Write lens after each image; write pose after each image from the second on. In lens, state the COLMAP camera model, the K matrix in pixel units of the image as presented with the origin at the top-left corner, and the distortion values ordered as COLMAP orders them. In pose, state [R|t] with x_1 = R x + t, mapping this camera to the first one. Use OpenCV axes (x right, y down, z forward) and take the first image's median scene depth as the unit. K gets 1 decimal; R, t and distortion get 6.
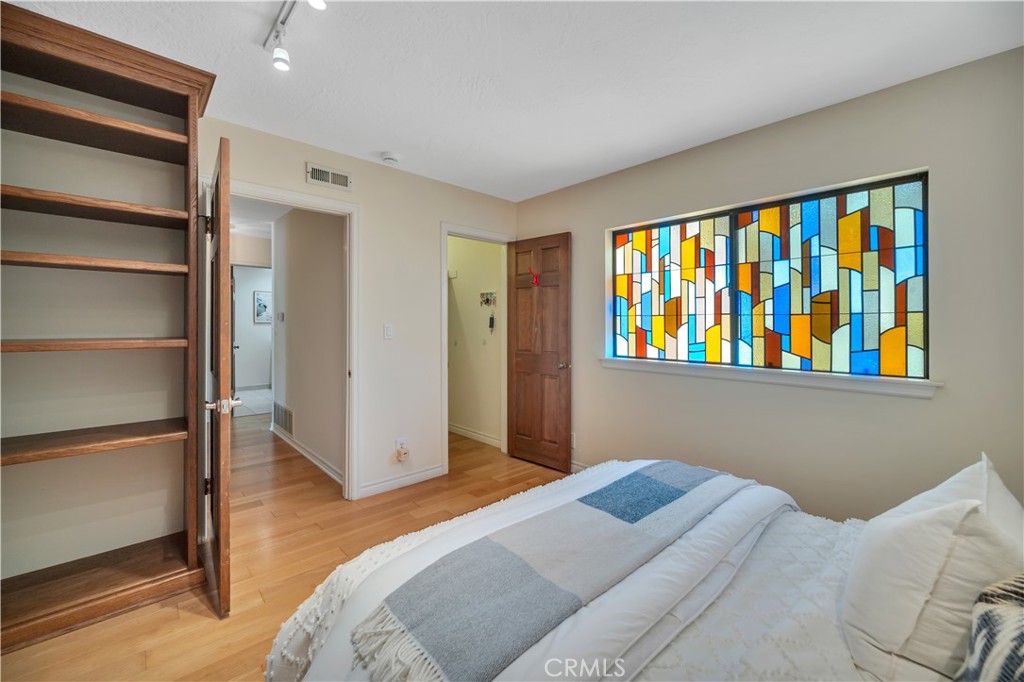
lens RADIAL K [[410.8, 0, 510.2], [0, 410.8, 324.4], [0, 0, 1]] dist [-0.001441, -0.000178]
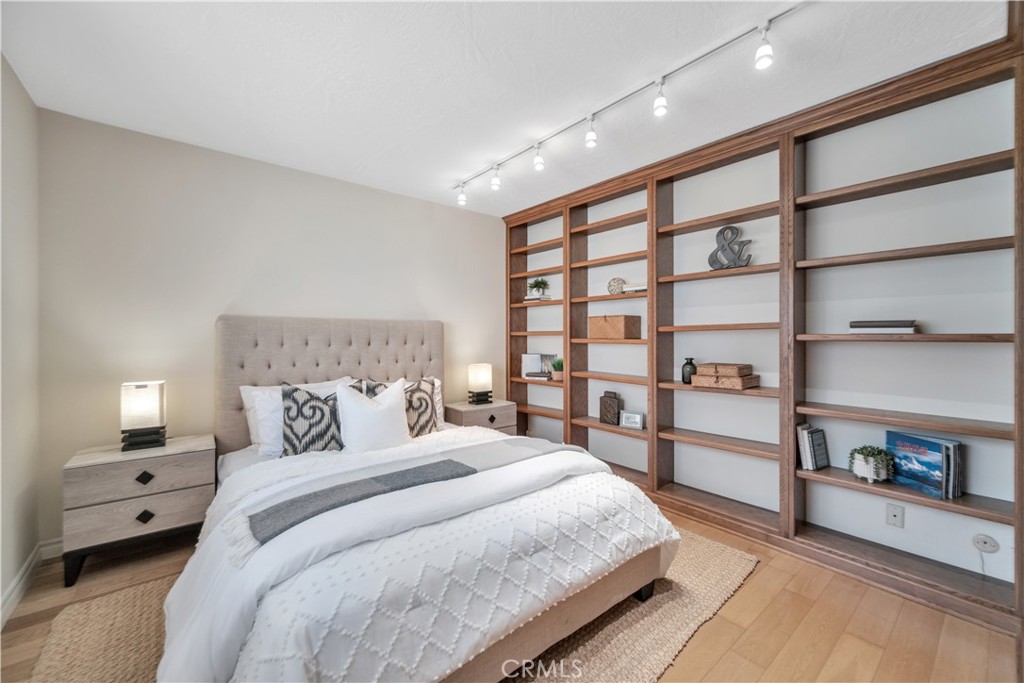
lens RADIAL K [[410.0, 0, 513.5], [0, 410.0, 342.6], [0, 0, 1]] dist [0.000434, 0.000082]
pose [[-0.998752, -0.007334, 0.049409, -0.000087], [-0.006242, 0.999734, 0.022215, 0.003035], [-0.049559, 0.021879, -0.998532, 1.159932]]
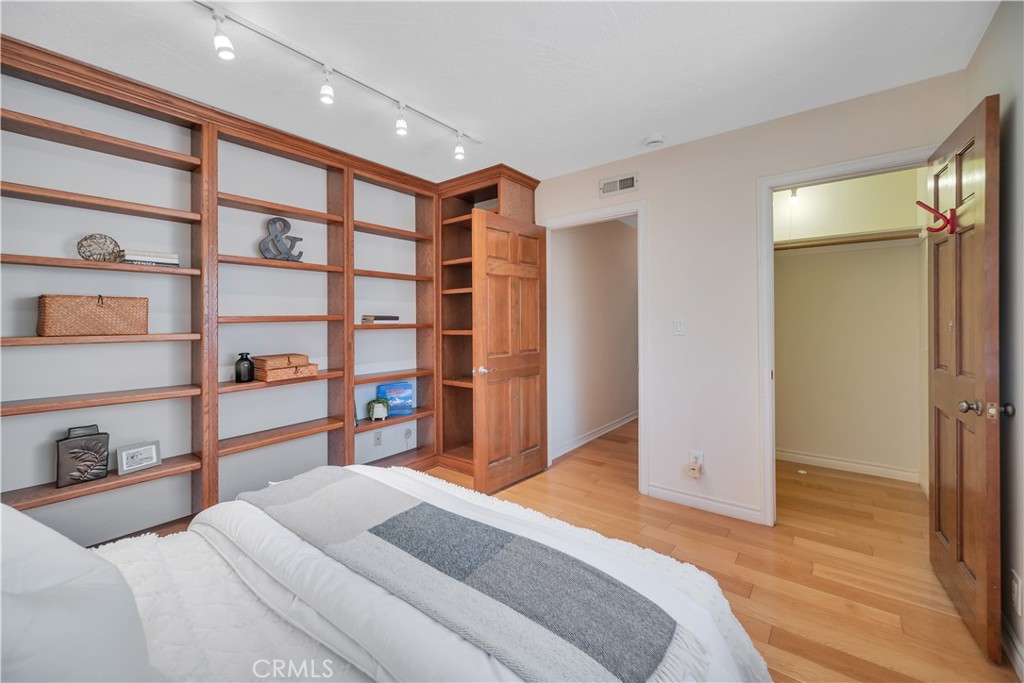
lens RADIAL K [[410.8, 0, 510.2], [0, 410.8, 324.9], [0, 0, 1]] dist [-0.001441, -0.000178]
pose [[0.168567, -0.002936, -0.985686, 0.591189], [0.012006, 0.999928, -0.000925, 0.008609], [0.985617, -0.011678, 0.168590, 0.538601]]
